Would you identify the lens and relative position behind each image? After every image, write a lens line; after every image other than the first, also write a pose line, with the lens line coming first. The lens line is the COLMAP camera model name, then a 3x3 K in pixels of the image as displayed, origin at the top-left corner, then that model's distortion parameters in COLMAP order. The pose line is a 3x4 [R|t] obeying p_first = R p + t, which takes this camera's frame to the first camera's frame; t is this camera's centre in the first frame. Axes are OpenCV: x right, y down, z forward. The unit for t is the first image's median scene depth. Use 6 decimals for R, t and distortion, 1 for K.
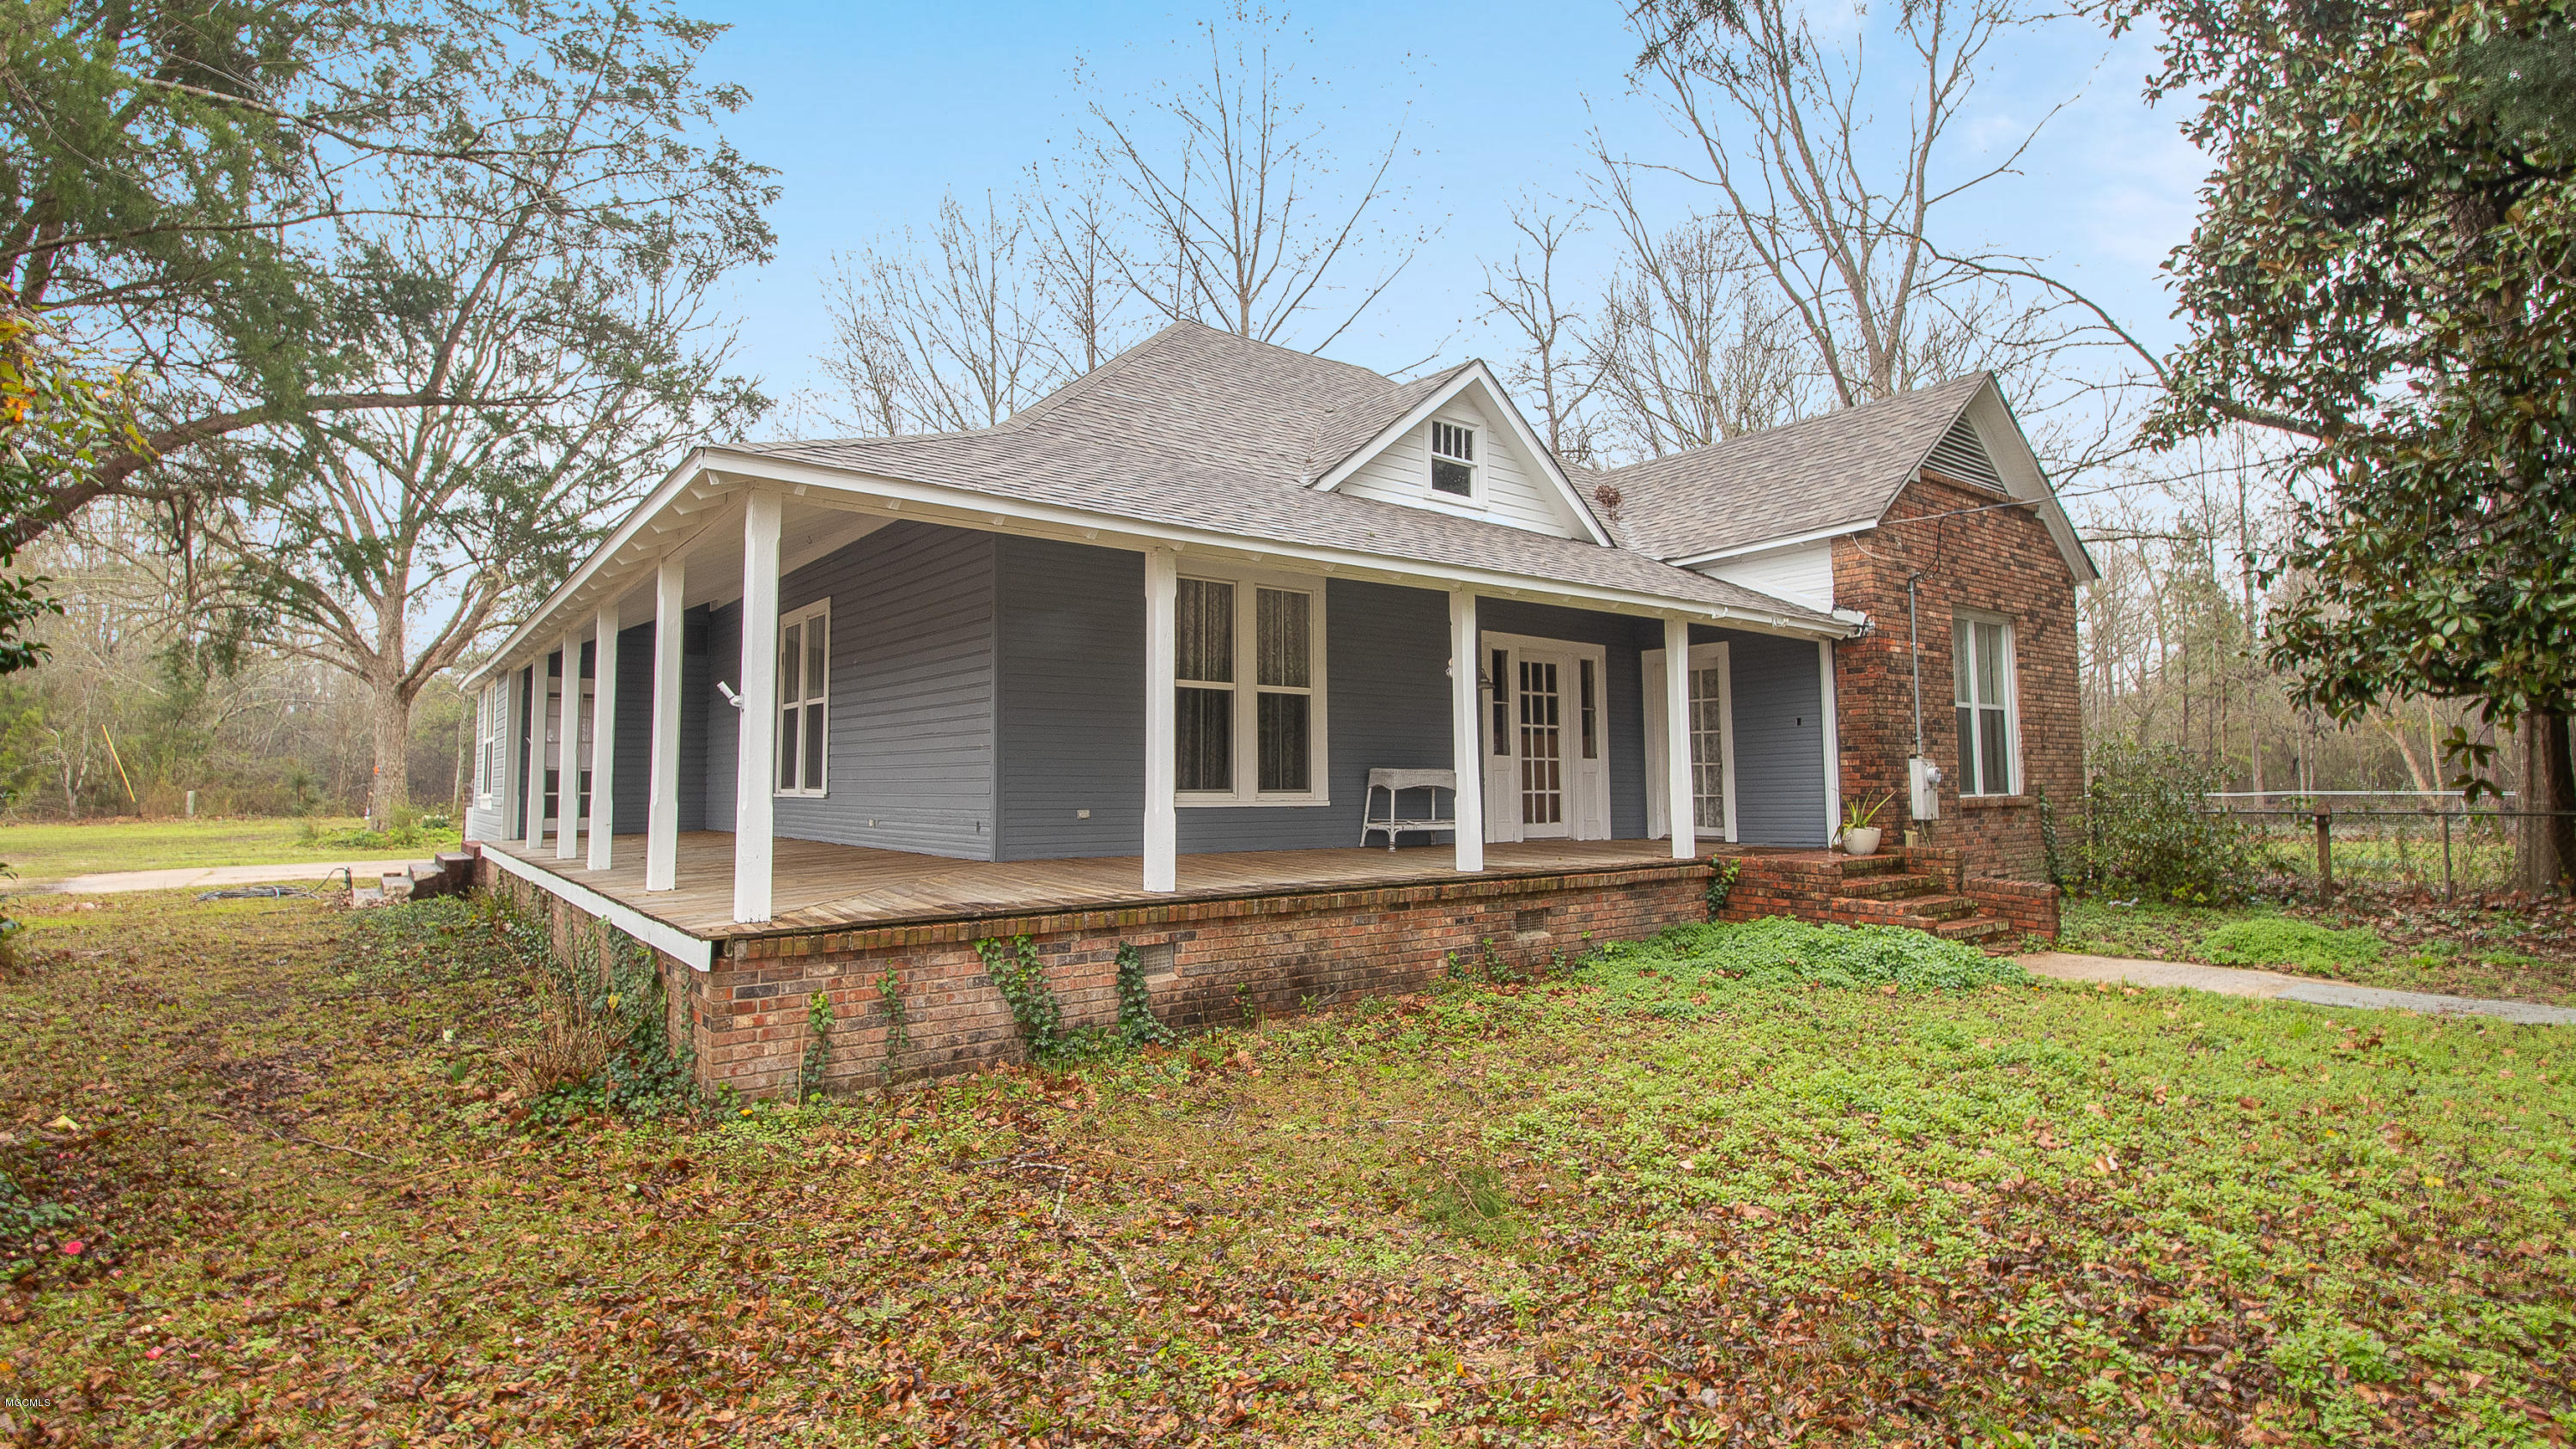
lens RADIAL K [[1311.9, 0, 1288.0], [0, 1311.9, 724.5], [0, 0, 1]] dist [-0.014507, -0.000608]
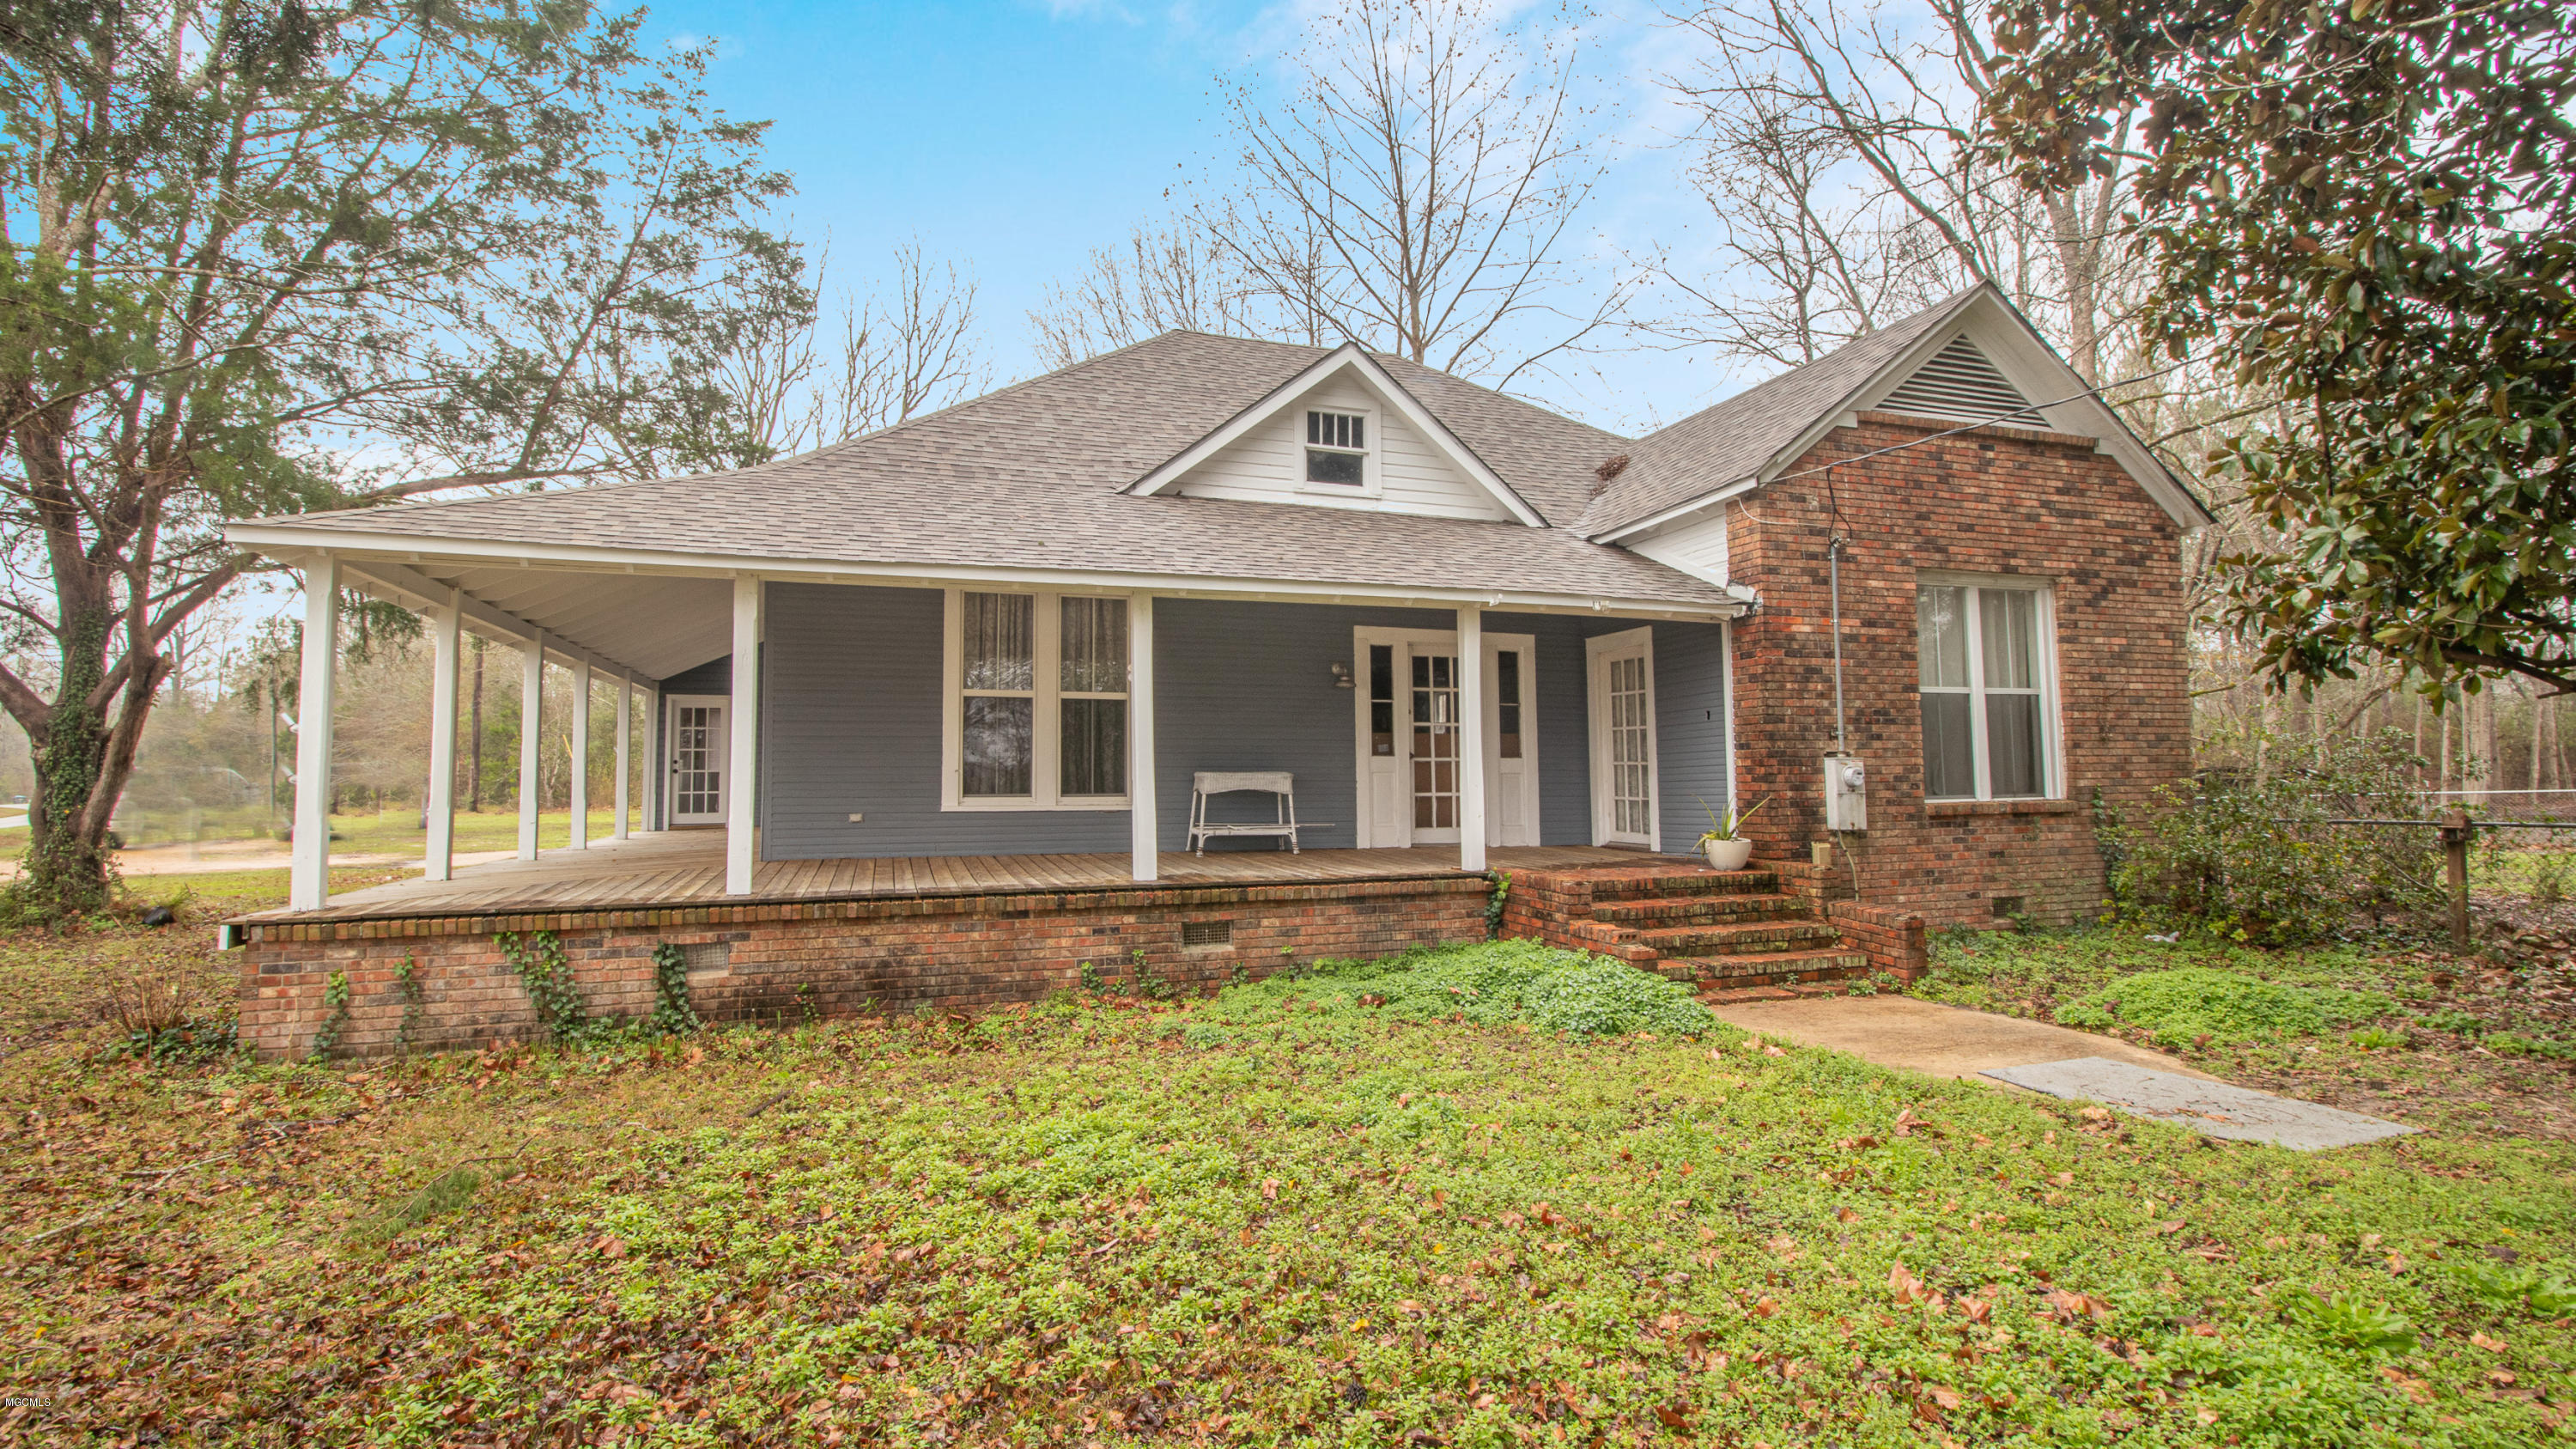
lens RADIAL K [[1290.8, 0, 1288.0], [0, 1290.8, 724.5], [0, 0, 1]] dist [0.000926, -0.023858]
pose [[0.940982, -0.015954, -0.338081, 0.467017], [0.018526, 0.999819, 0.004381, -0.005494], [0.337950, -0.010386, 0.941107, 0.107227]]
